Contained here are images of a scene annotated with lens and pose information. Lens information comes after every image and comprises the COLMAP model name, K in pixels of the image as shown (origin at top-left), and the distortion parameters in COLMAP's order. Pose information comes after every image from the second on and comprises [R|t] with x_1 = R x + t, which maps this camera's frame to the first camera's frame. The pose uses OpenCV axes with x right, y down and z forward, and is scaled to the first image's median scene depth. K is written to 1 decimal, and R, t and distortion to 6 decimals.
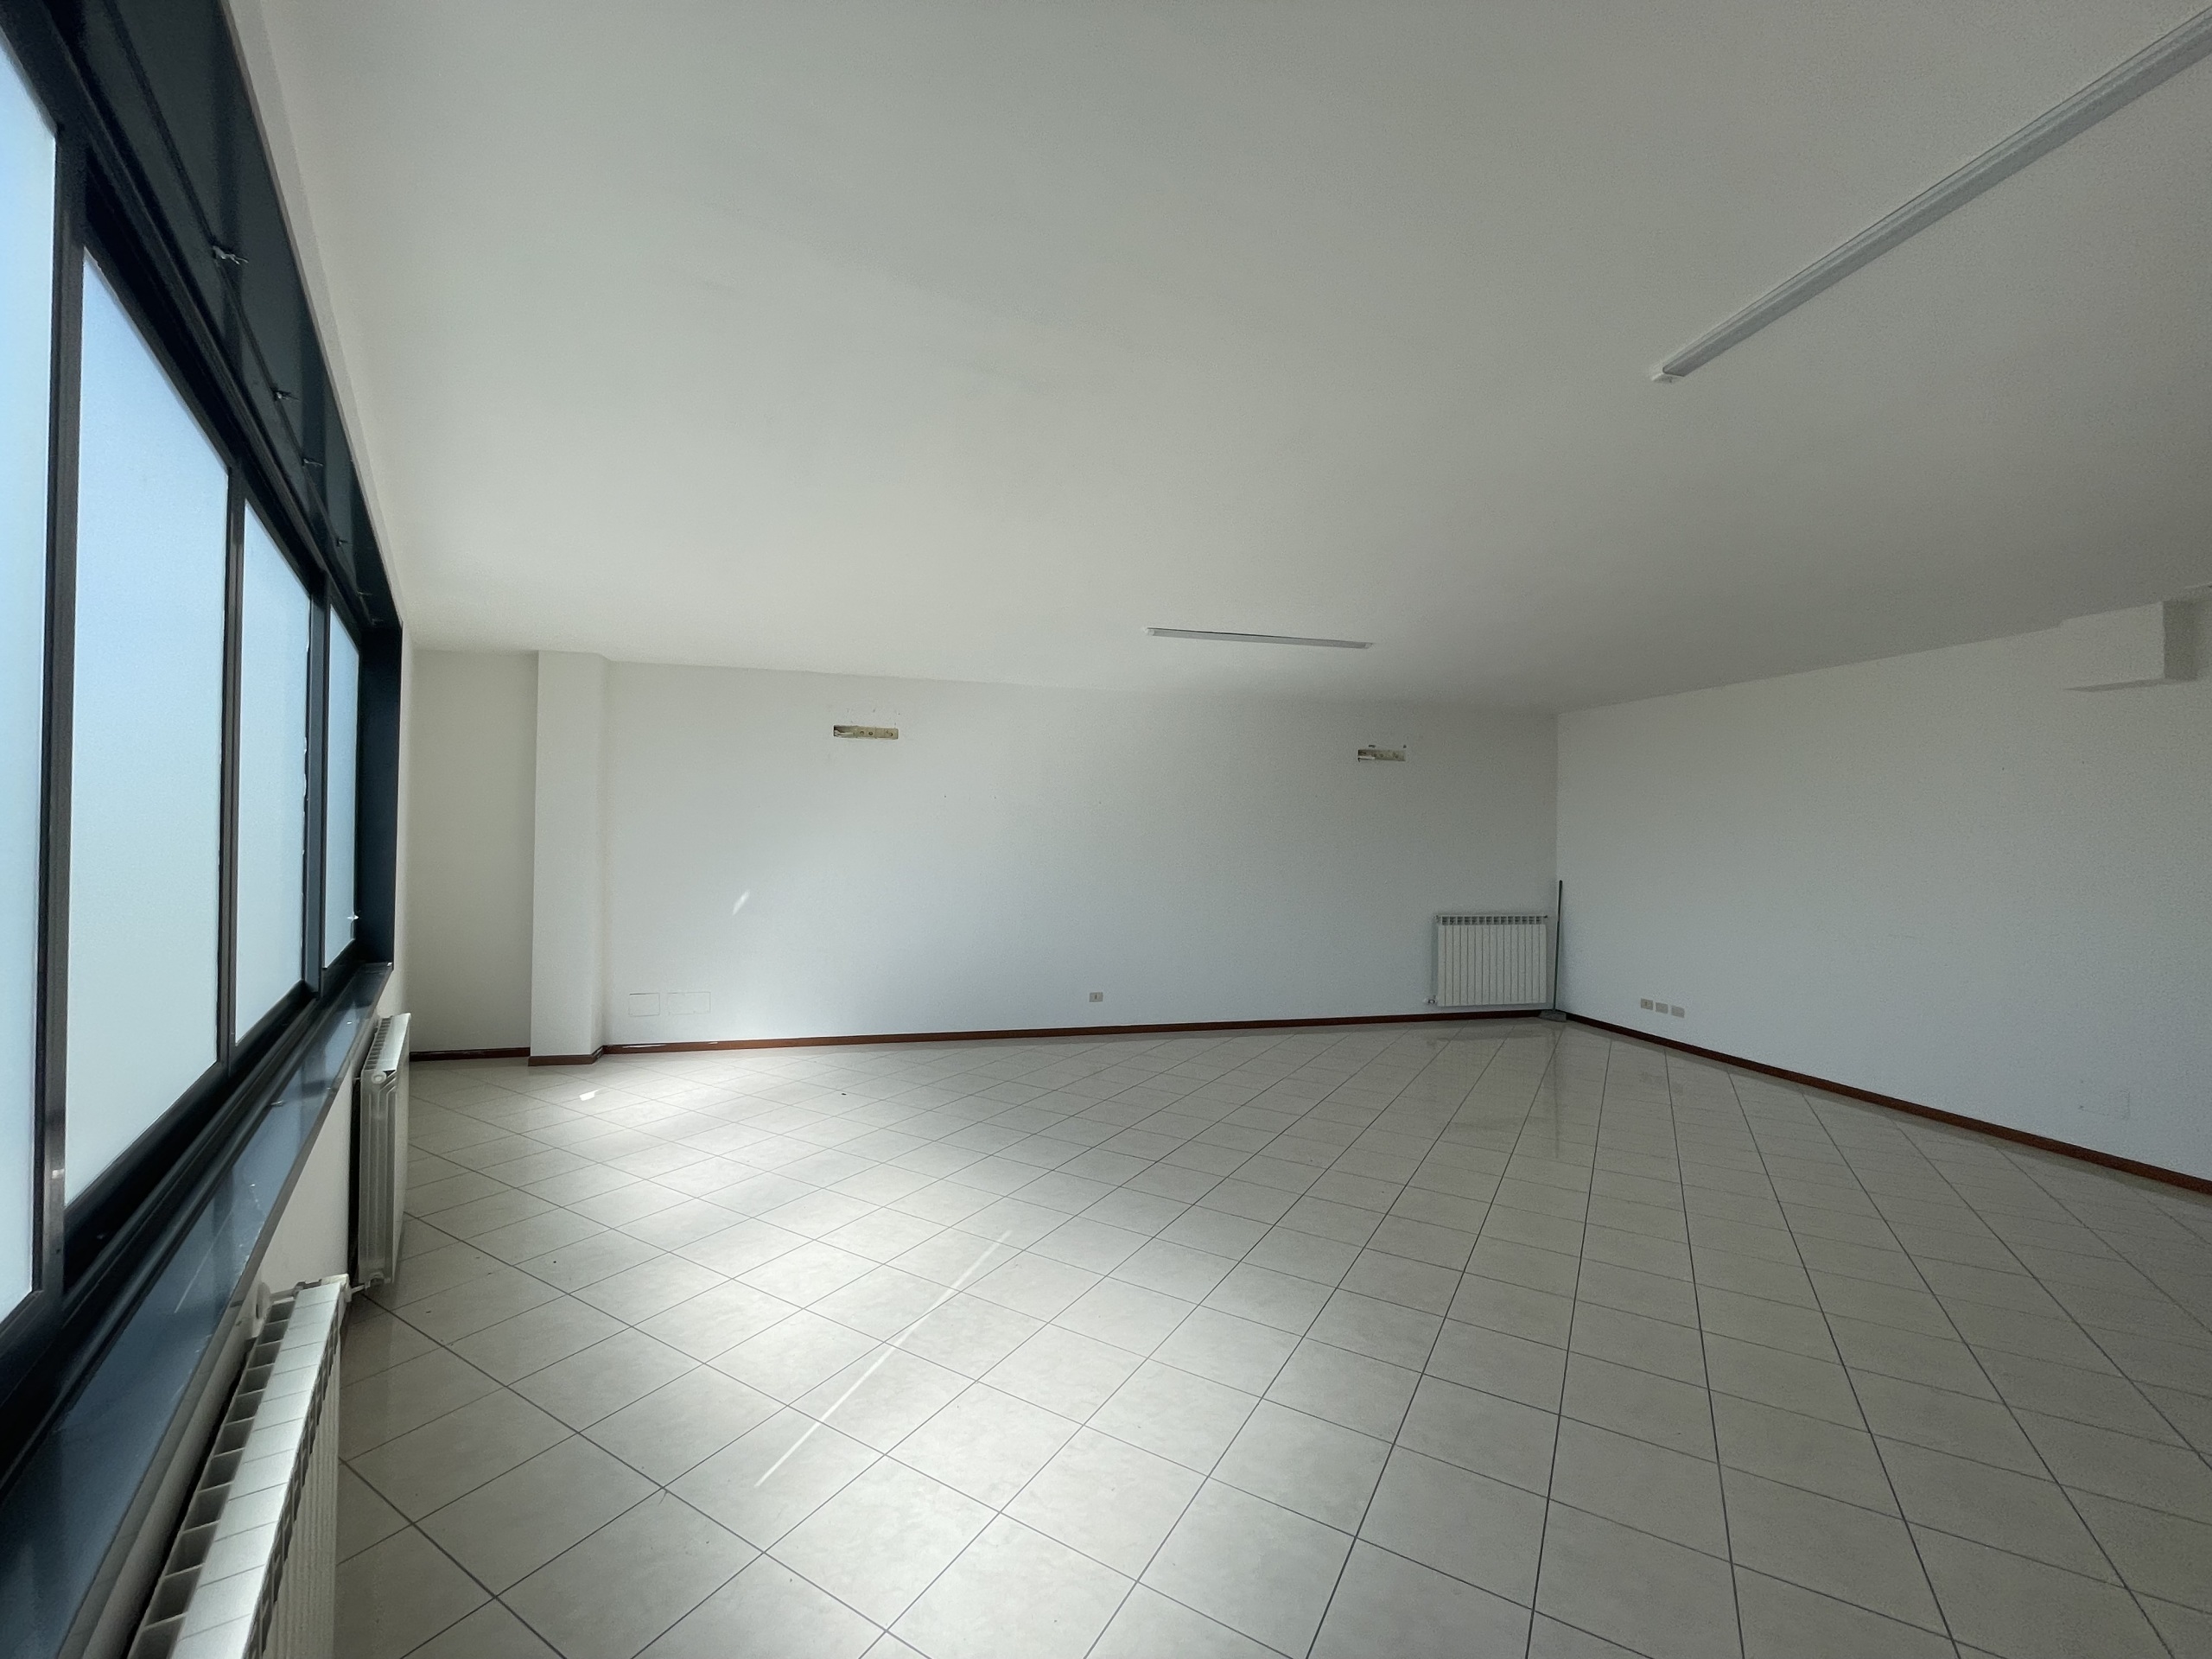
lens RADIAL K [[905.1, 0, 1096.5], [0, 905.1, 825.7], [0, 0, 1]] dist [0.003916, 0.000402]
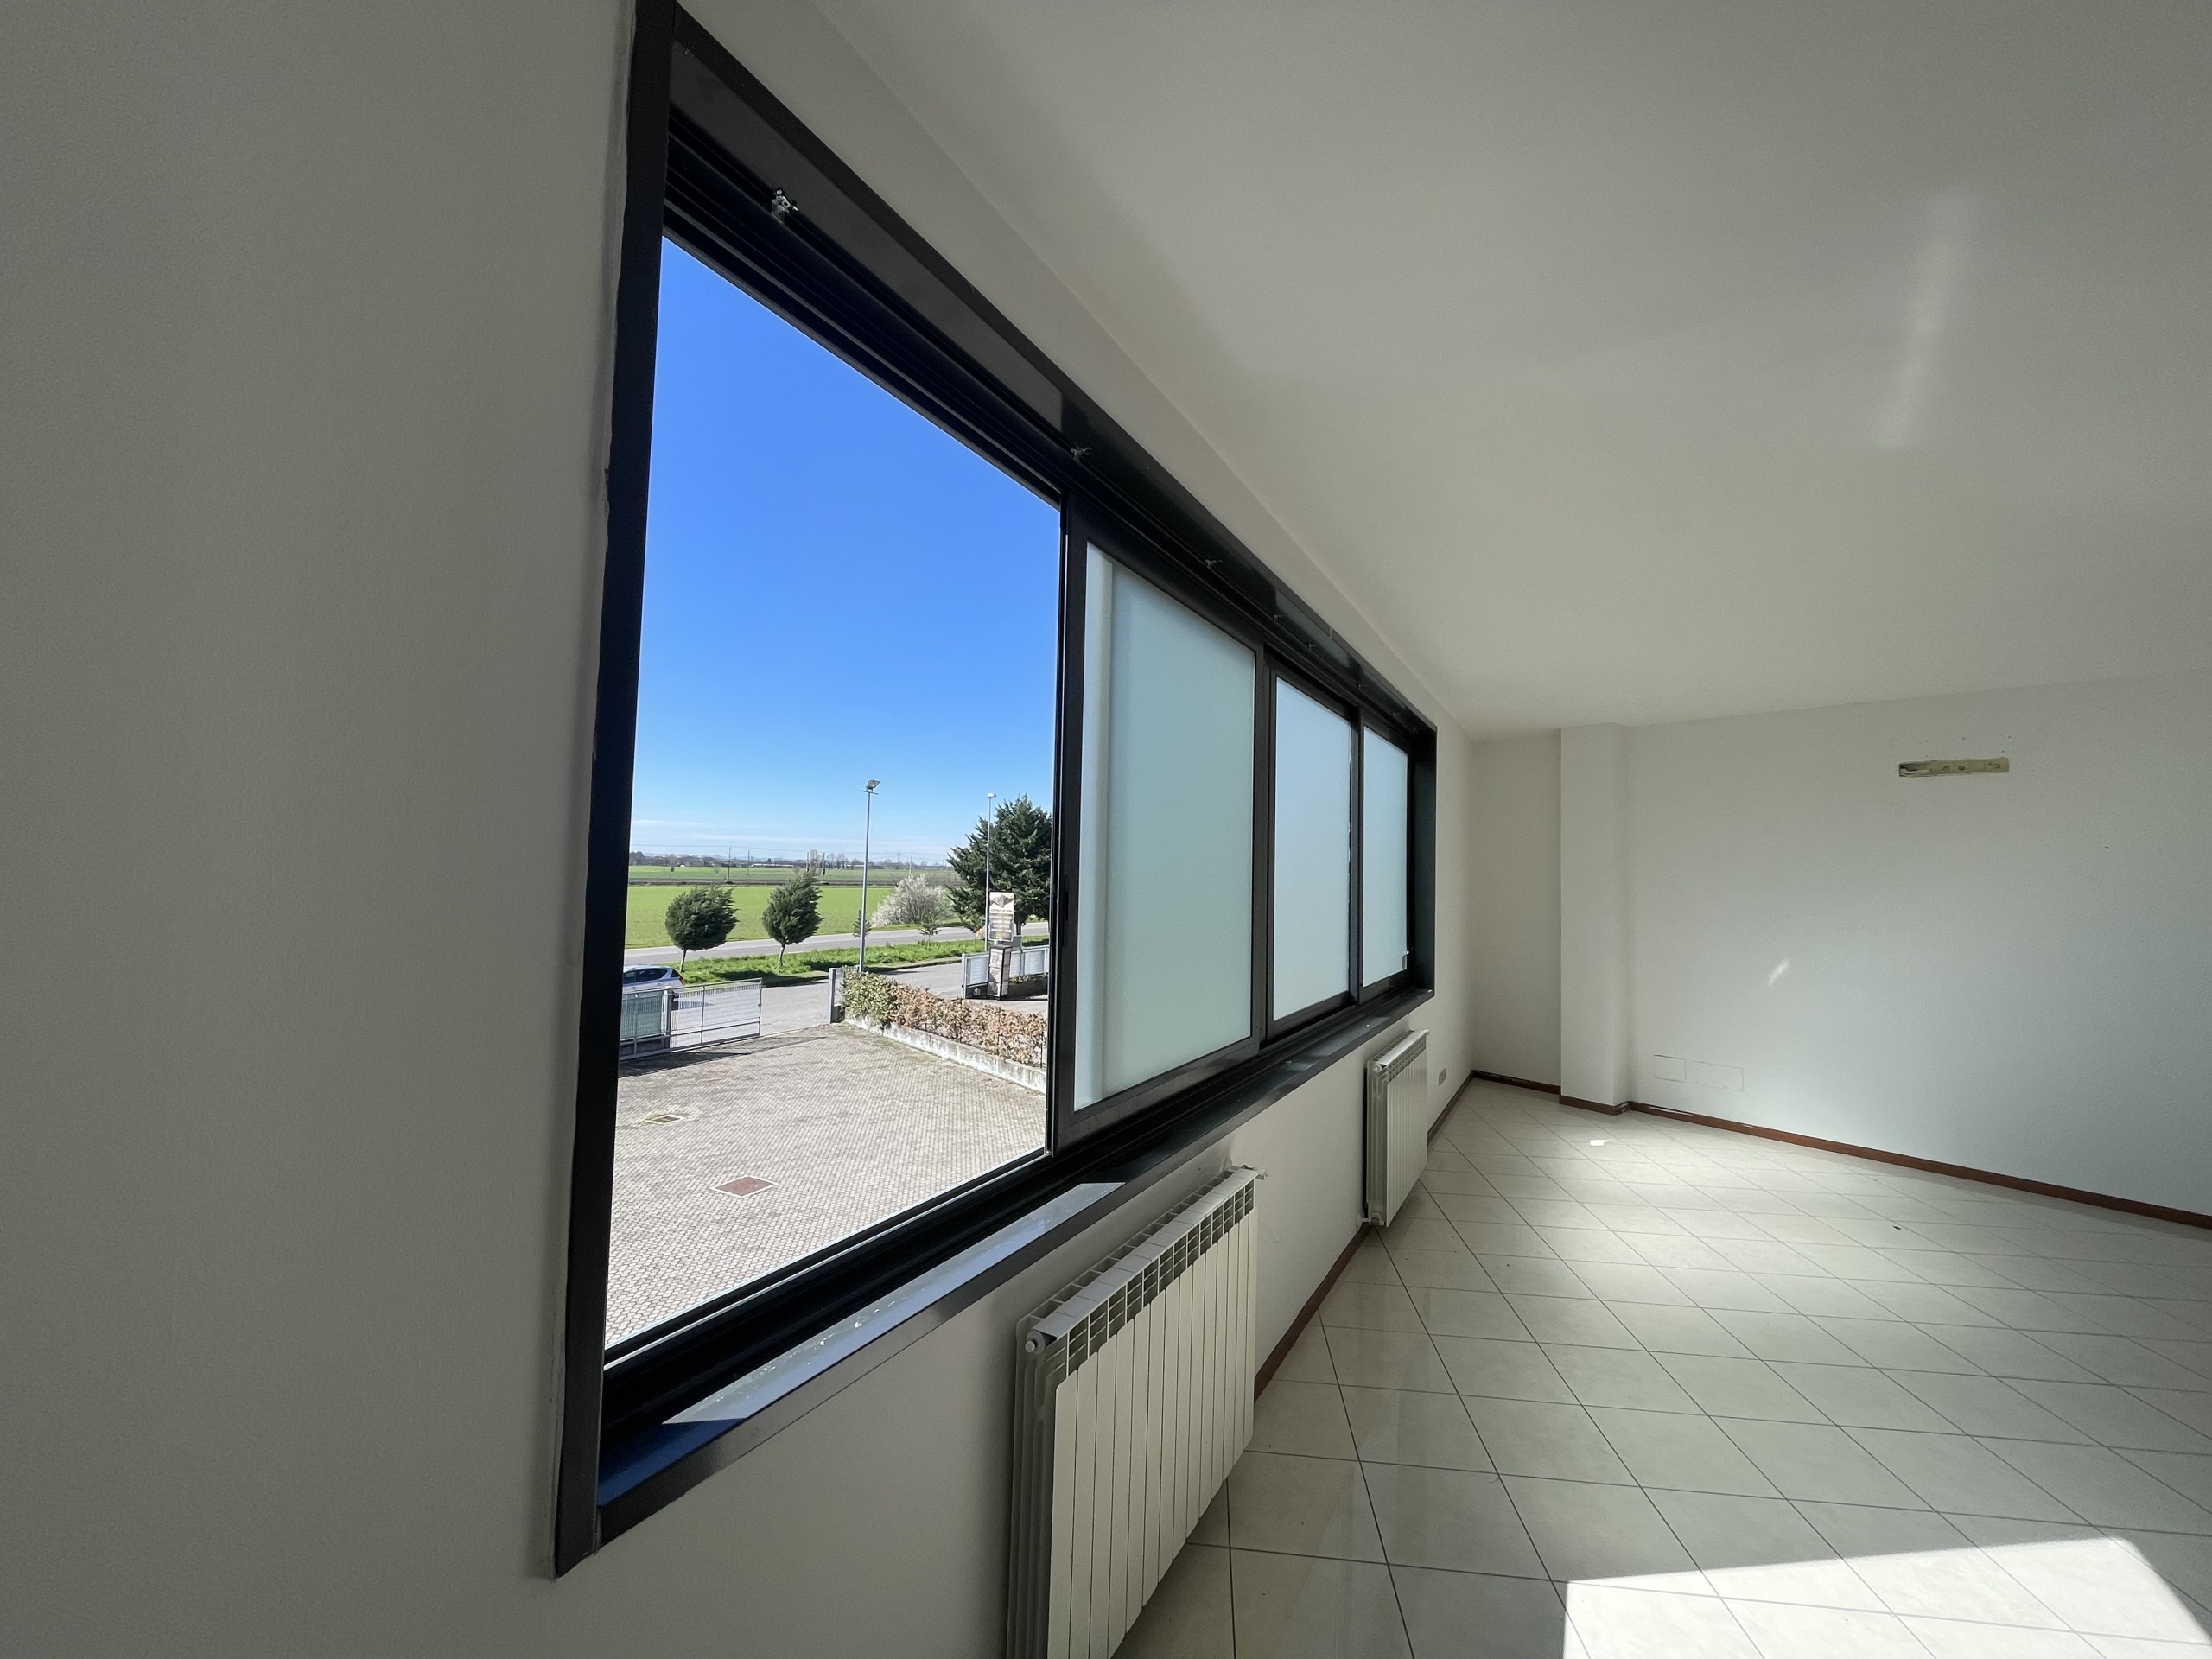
lens RADIAL K [[905.1, 0, 1114.6], [0, 905.1, 819.7], [0, 0, 1]] dist [0.003916, 0.000402]
pose [[0.436574, -0.056945, -0.897864, 0.145356], [-0.008464, 0.997691, -0.067392, -0.000068], [0.899629, 0.037021, 0.435084, 0.021971]]
